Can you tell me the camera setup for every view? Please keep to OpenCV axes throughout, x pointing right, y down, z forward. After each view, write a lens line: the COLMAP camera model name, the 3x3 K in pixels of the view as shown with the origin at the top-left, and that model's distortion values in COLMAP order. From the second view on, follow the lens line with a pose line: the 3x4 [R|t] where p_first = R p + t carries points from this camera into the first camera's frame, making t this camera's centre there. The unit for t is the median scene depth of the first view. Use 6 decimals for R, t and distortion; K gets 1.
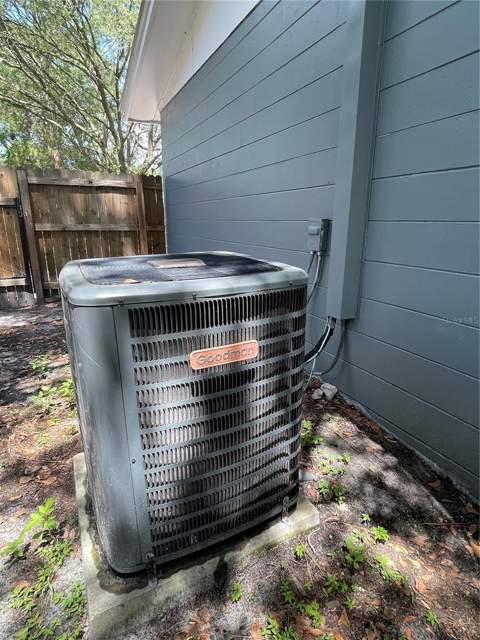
lens RADIAL K [[359.1, 0, 241.3], [0, 359.1, 321.0], [0, 0, 1]] dist [0.002488, 0.000057]
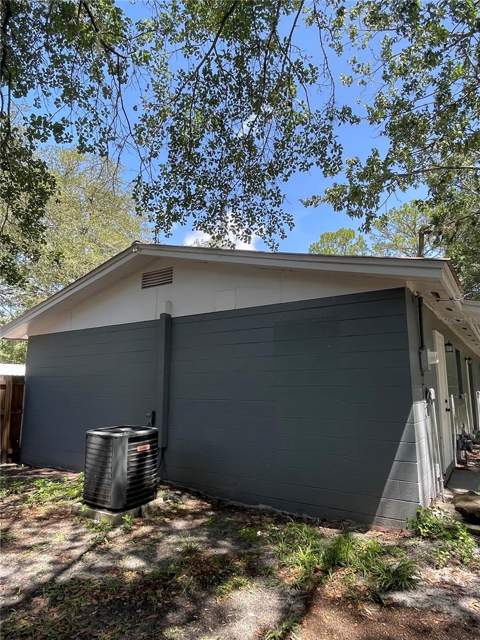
lens RADIAL K [[359.1, 0, 241.0], [0, 359.1, 323.1], [0, 0, 1]] dist [0.002488, 0.000057]
pose [[0.852395, 0.083897, 0.516125, -1.295057], [0.148730, 0.907375, -0.393129, 0.554874], [-0.501301, 0.411864, 0.760963, -3.307858]]
